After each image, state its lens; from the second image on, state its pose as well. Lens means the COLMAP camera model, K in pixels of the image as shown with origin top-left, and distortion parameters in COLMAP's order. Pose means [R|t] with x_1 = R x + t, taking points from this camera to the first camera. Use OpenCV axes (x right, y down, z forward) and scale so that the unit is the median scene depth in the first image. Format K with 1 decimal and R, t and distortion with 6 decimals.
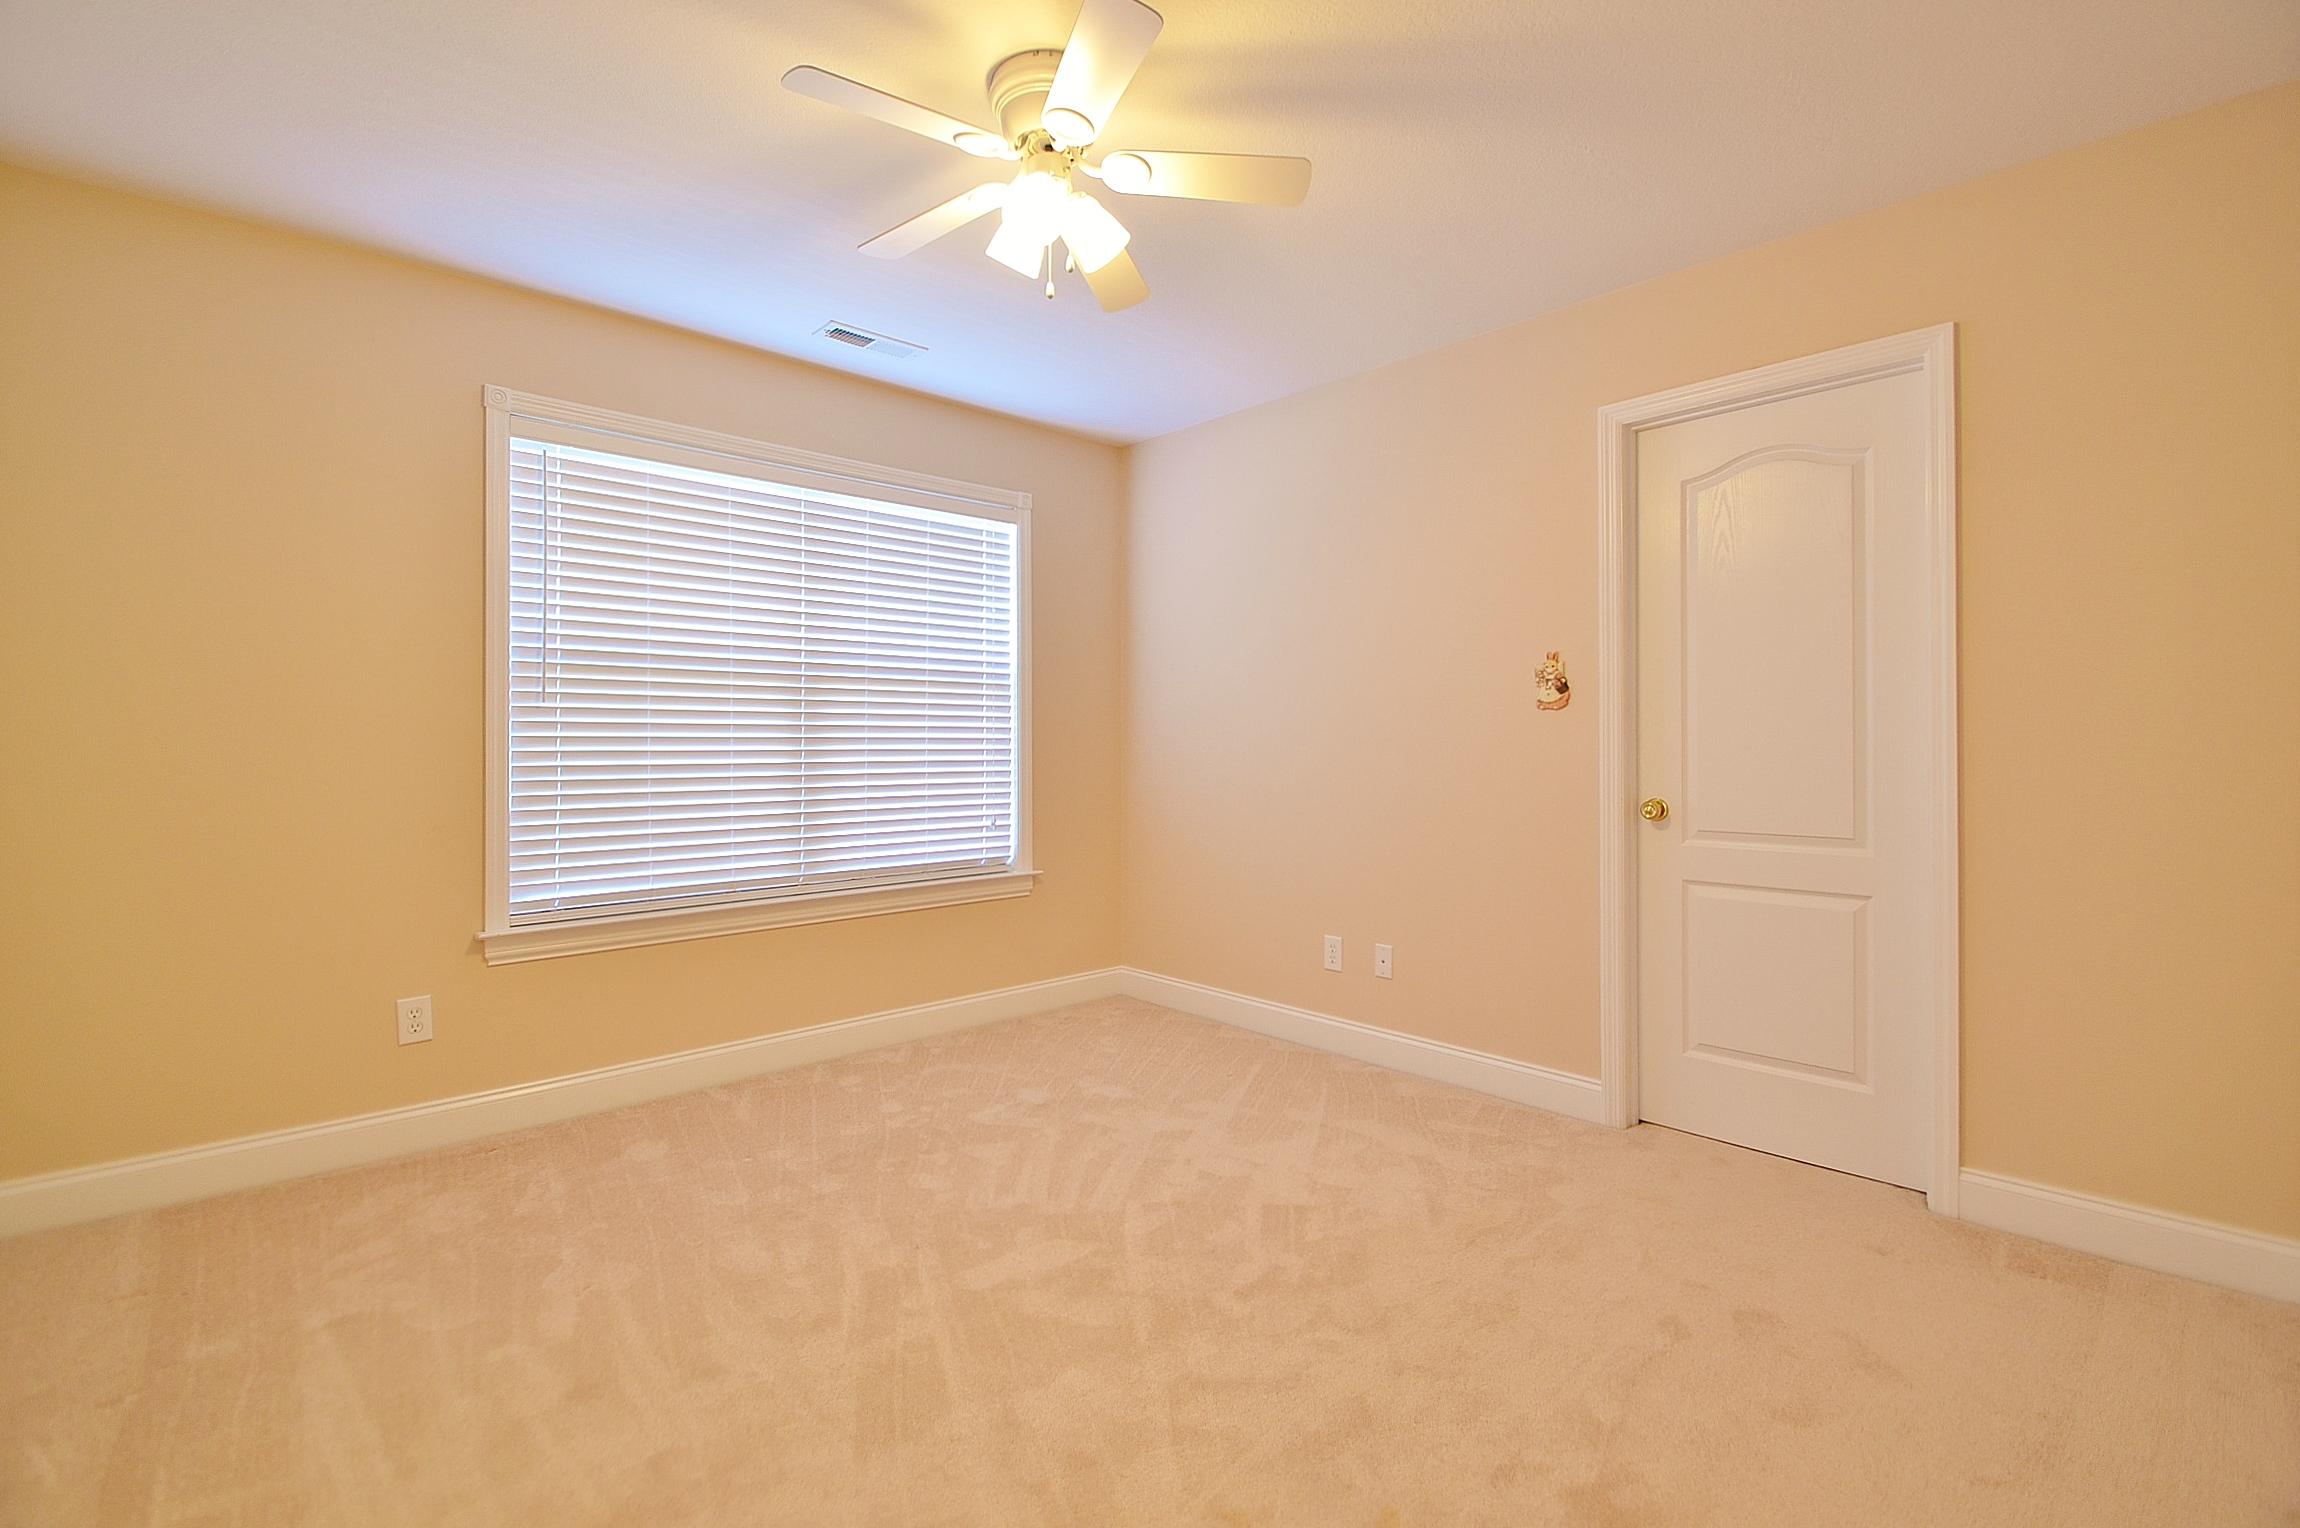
lens RADIAL K [[1027.4, 0, 1139.6], [0, 1027.4, 756.6], [0, 0, 1]] dist [-0.002302, -0.007684]
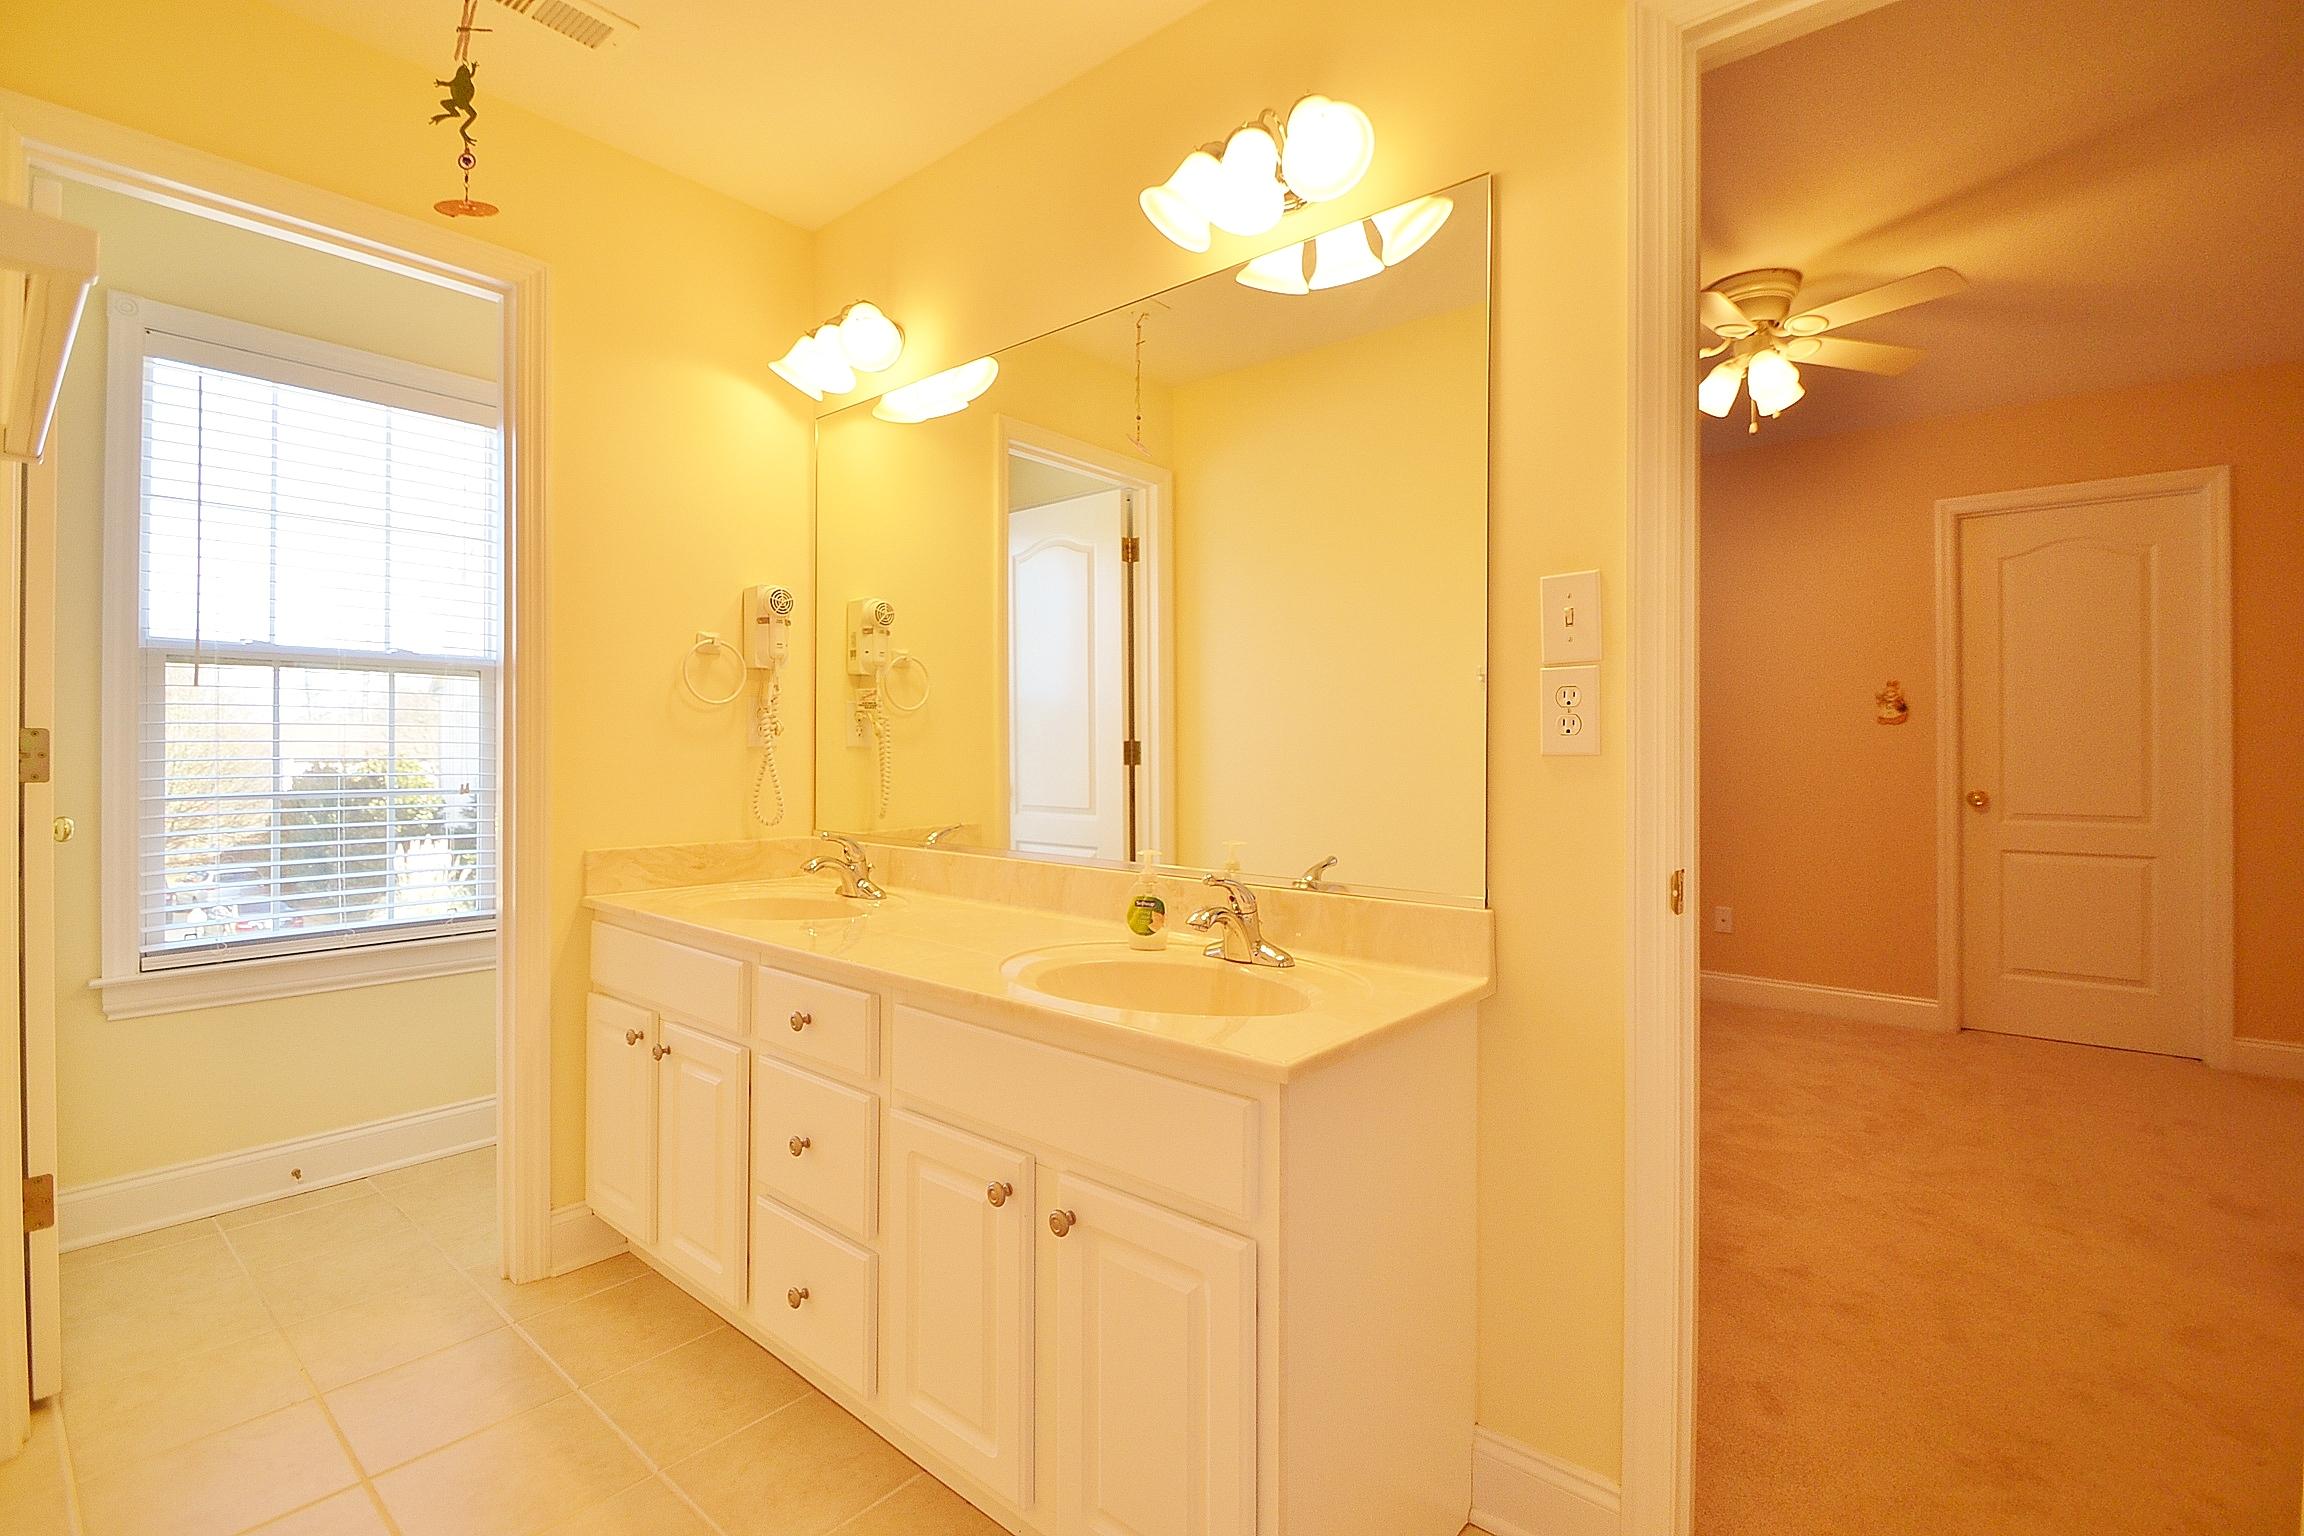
lens RADIAL K [[1029.2, 0, 1161.7], [0, 1029.2, 760.2], [0, 0, 1]] dist [-0.002302, -0.007684]
pose [[0.991863, 0.000000, 0.127313, -0.763735], [0.000248, 0.999998, -0.001936, 0.003496], [-0.127313, 0.001952, 0.991861, -0.214628]]
